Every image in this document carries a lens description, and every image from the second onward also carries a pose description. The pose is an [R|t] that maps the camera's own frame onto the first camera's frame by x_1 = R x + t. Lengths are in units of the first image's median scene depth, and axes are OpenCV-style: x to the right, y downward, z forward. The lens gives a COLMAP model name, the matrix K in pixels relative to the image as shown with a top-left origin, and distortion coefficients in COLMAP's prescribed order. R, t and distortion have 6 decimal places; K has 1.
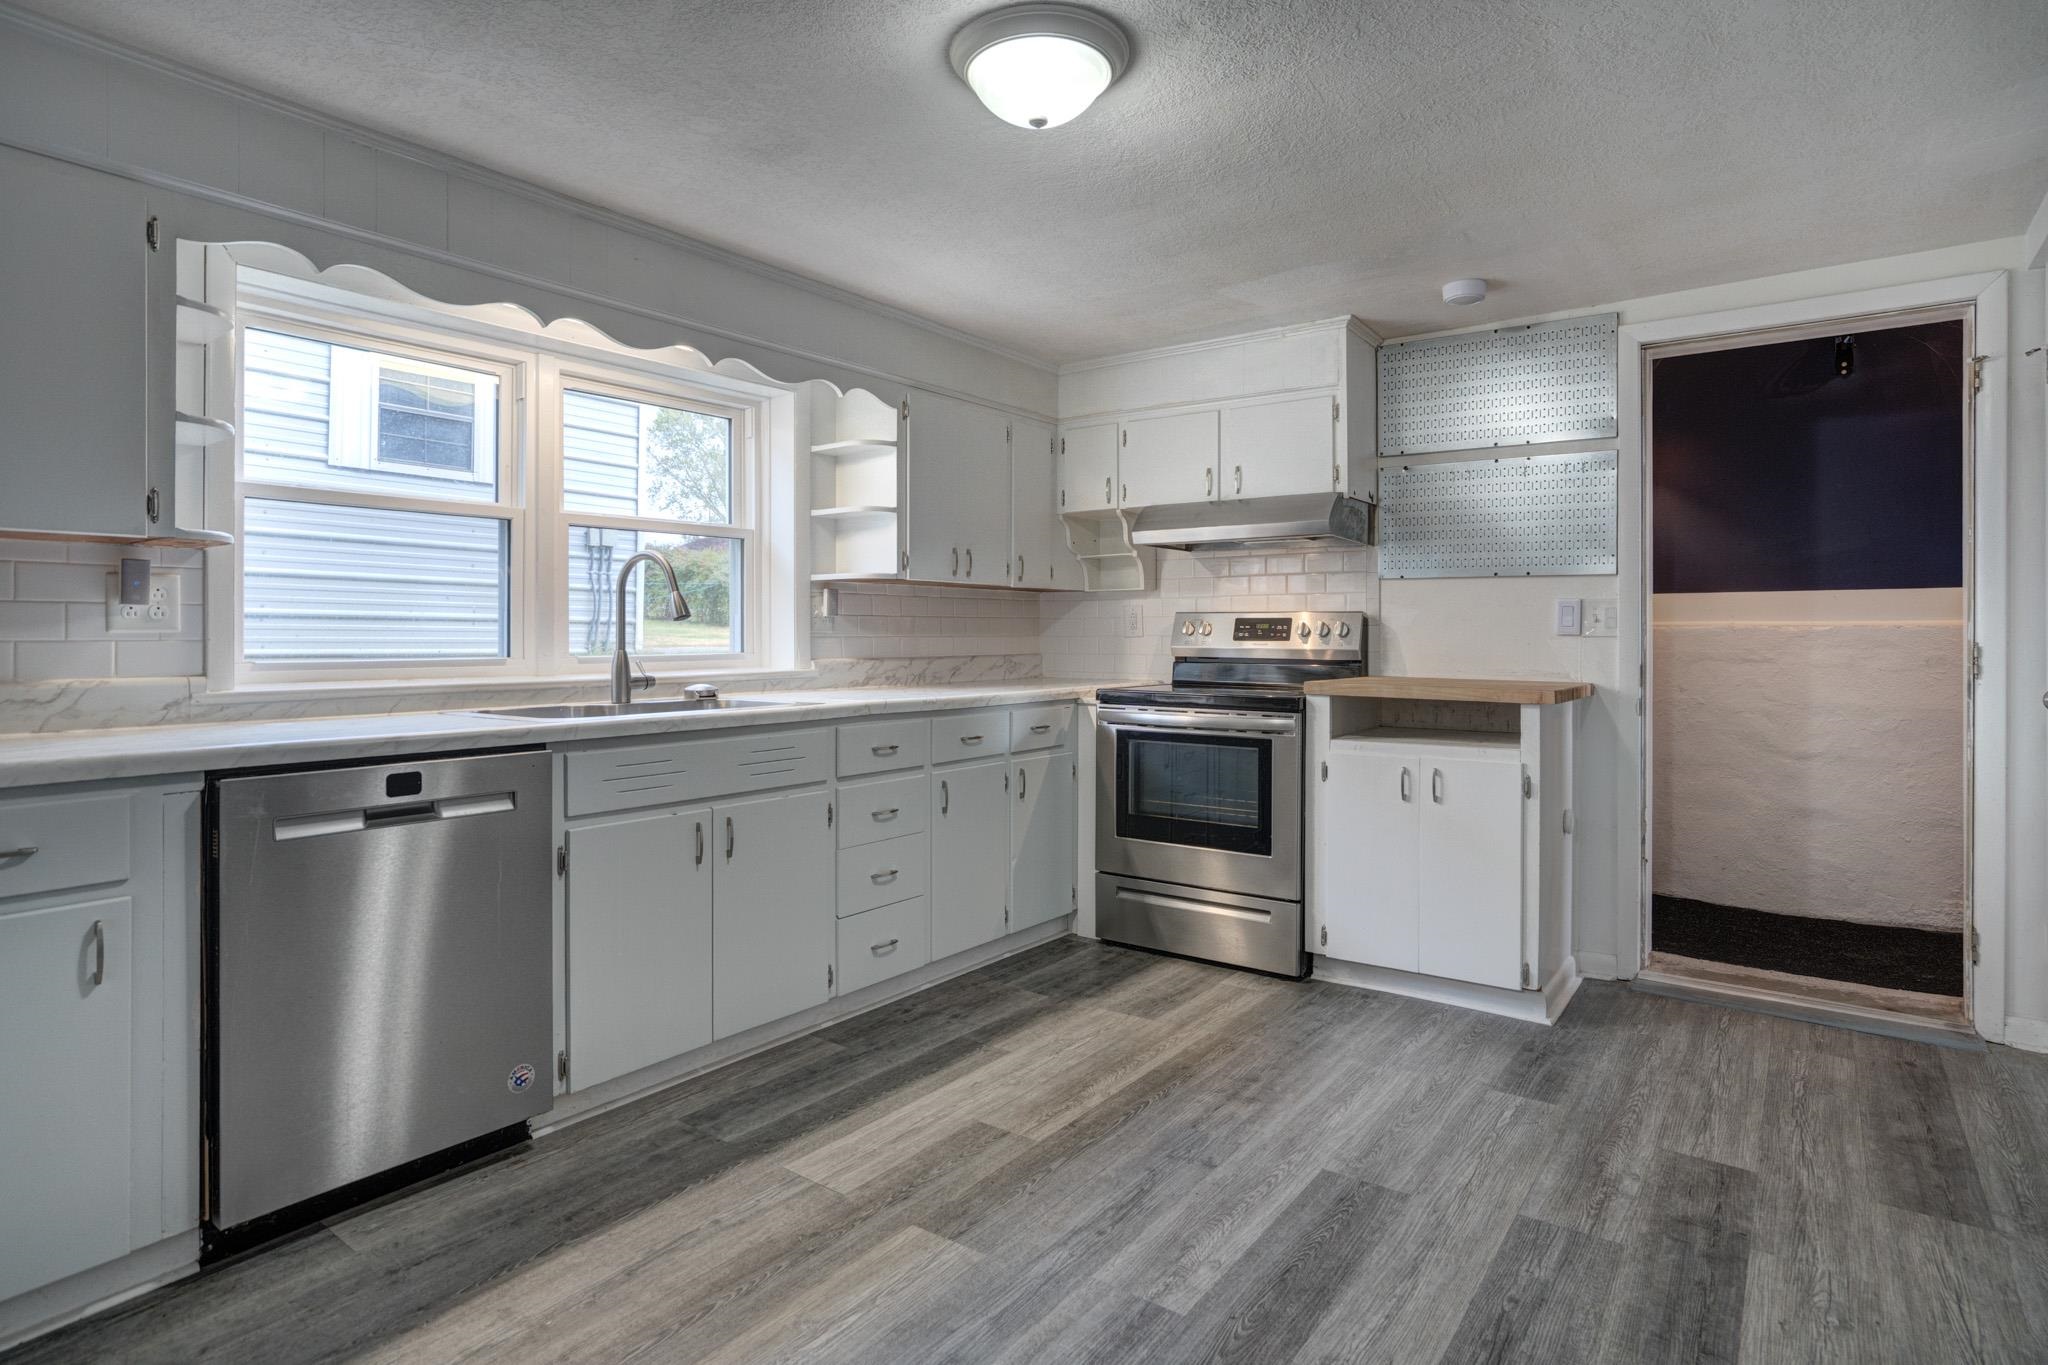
lens RADIAL K [[1090.6, 0, 1027.8], [0, 1090.6, 637.4], [0, 0, 1]] dist [-0.045330, 0.024279]
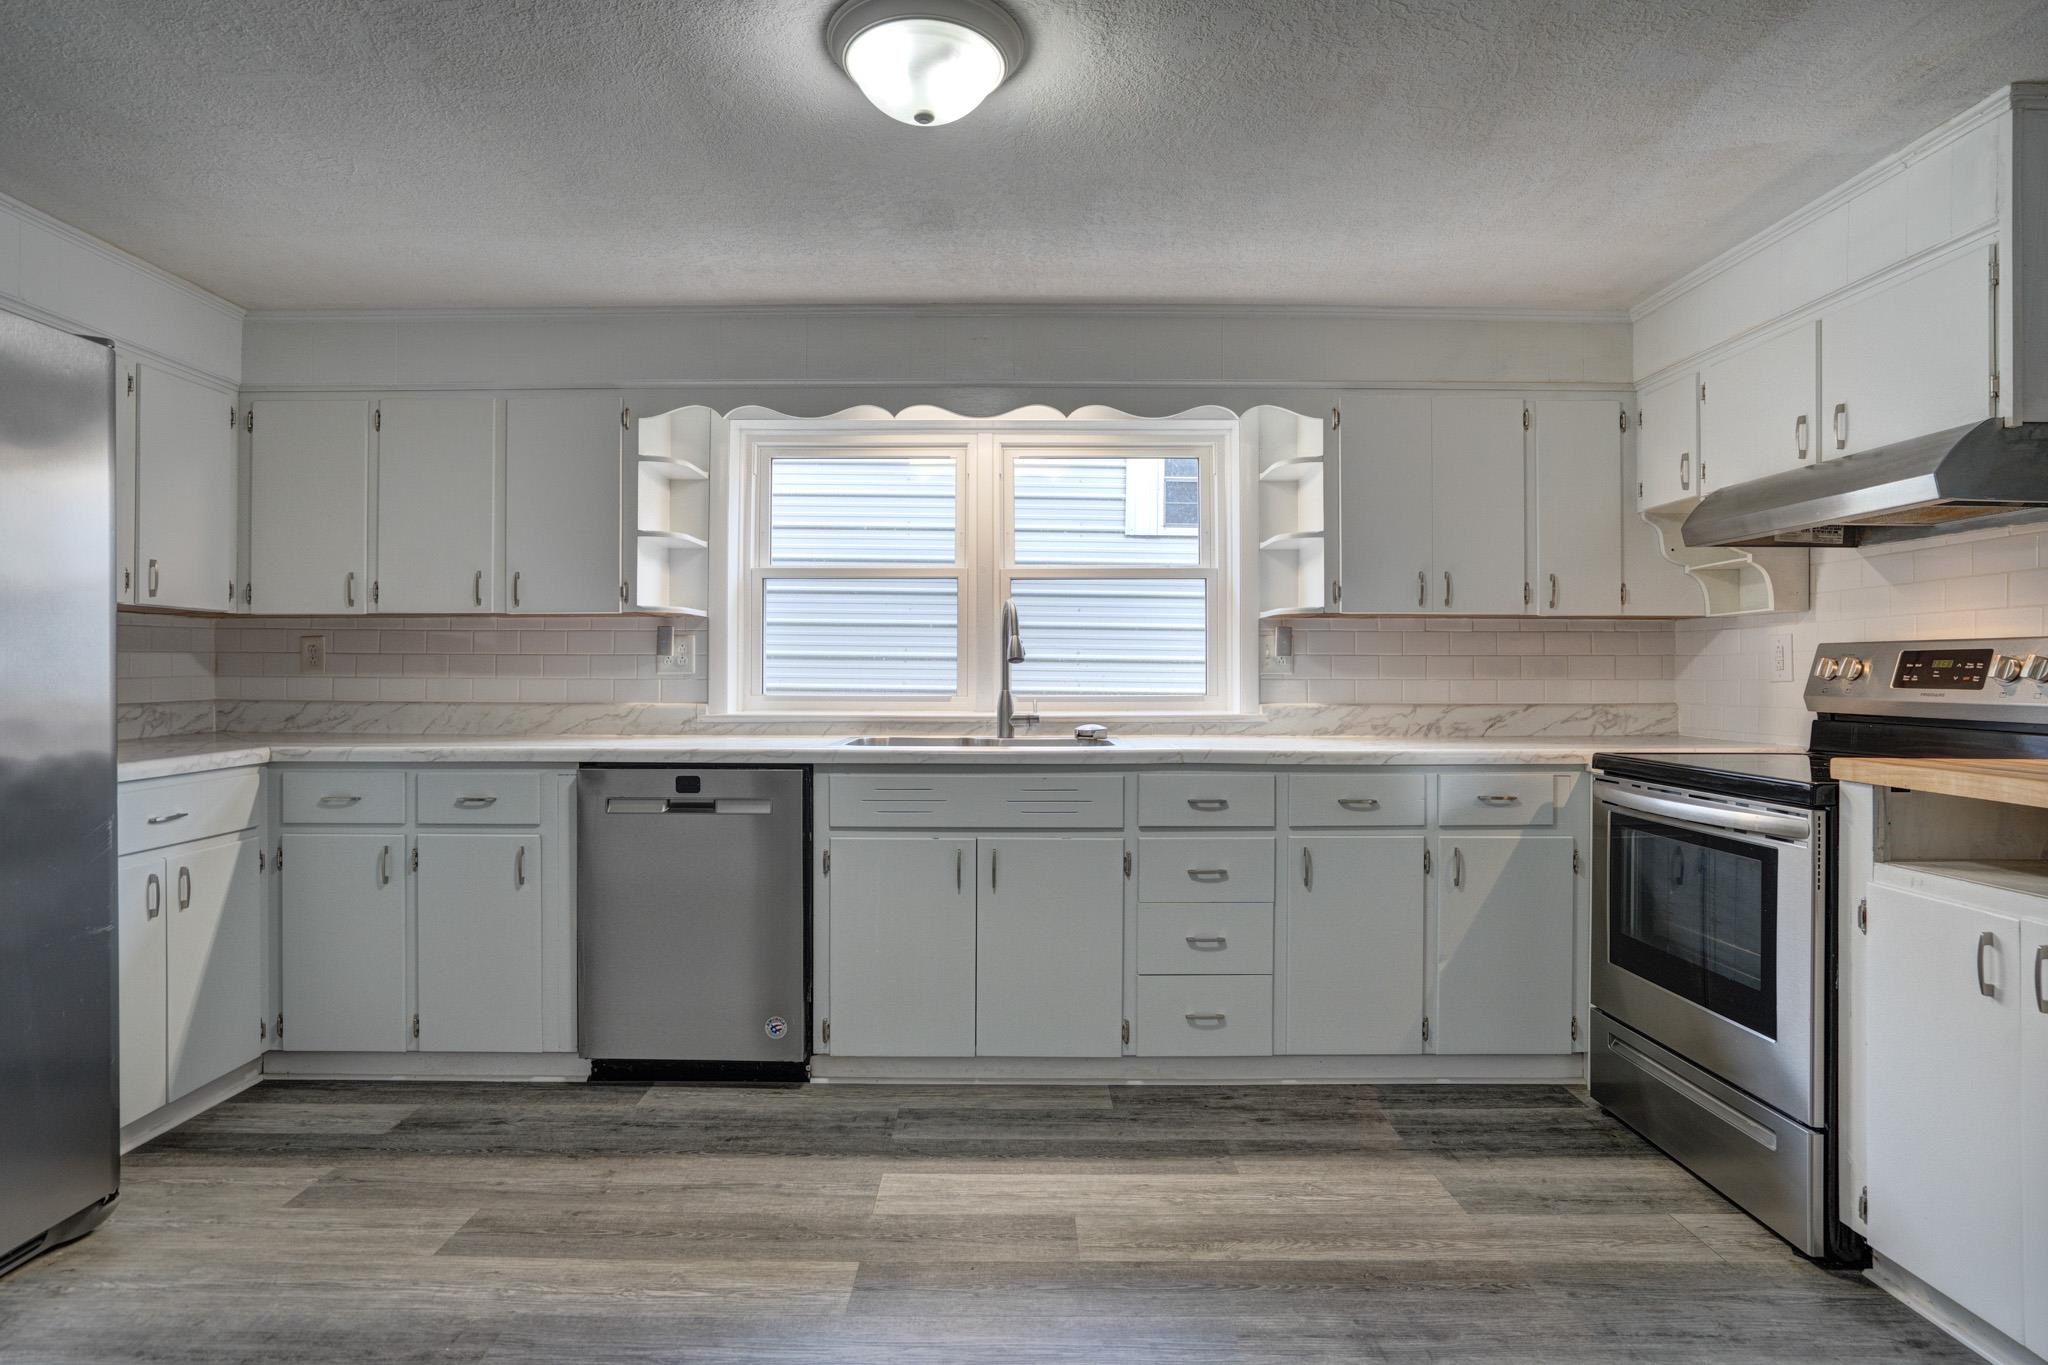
lens RADIAL K [[1090.6, 0, 1018.2], [0, 1090.6, 677.6], [0, 0, 1]] dist [-0.045330, 0.024279]
pose [[0.591884, 0.003299, -0.806016, 0.534805], [-0.004171, 0.999991, 0.001030, -0.002220], [0.806012, 0.002753, 0.591892, 0.352347]]
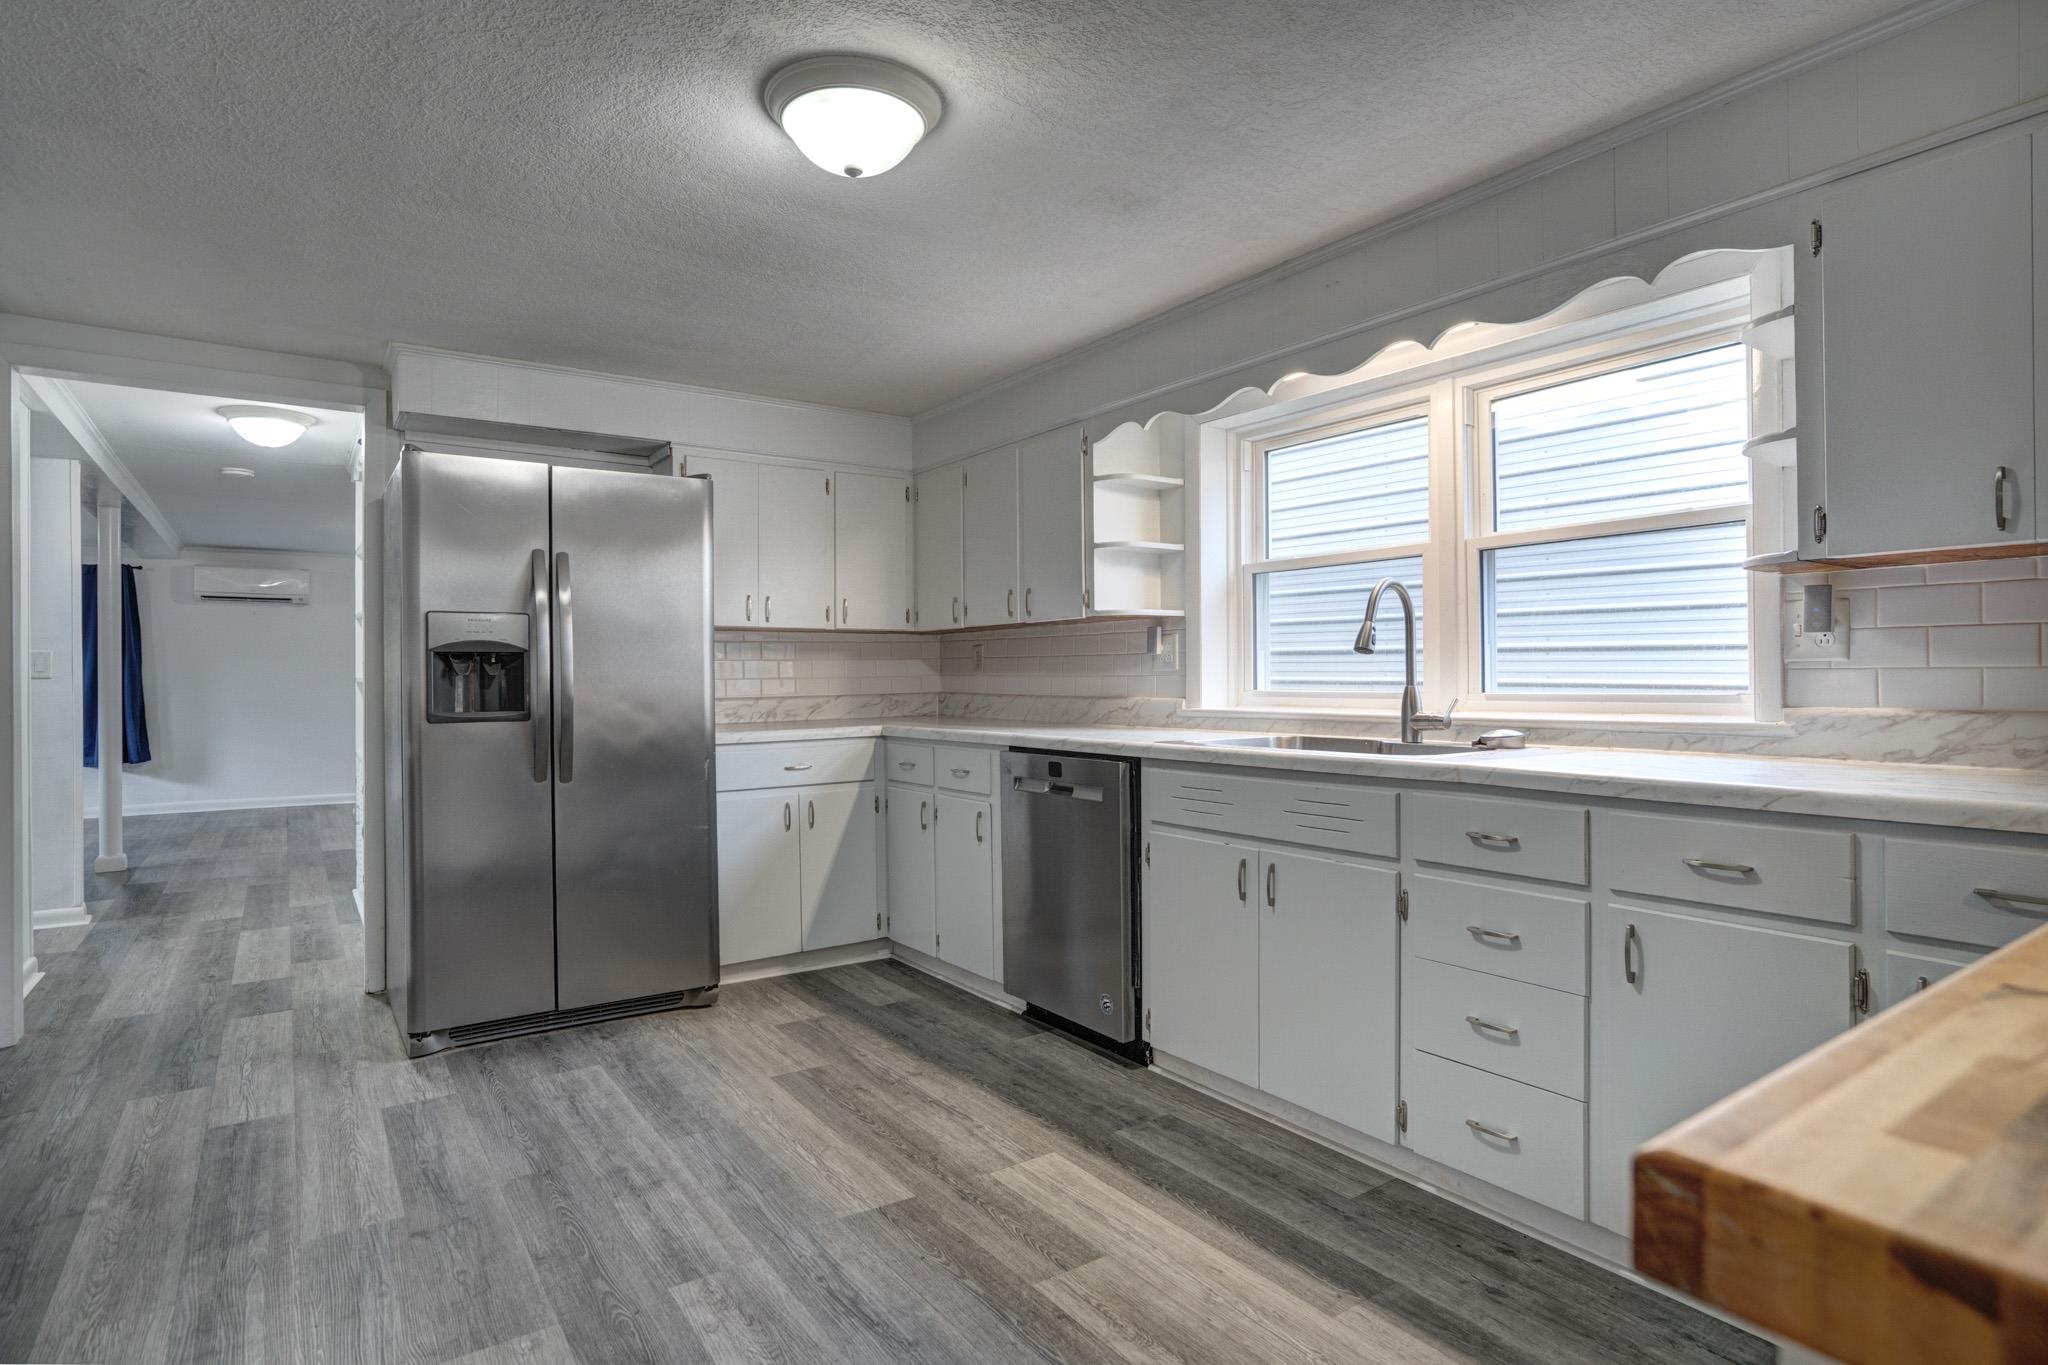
lens RADIAL K [[1090.6, 0, 1007.7], [0, 1090.6, 682.0], [0, 0, 1]] dist [-0.045330, 0.024279]
pose [[-0.338517, 0.007524, -0.940930, 0.620739], [0.005090, 0.999968, 0.006165, 0.001089], [0.940946, -0.002703, -0.338545, 0.995624]]
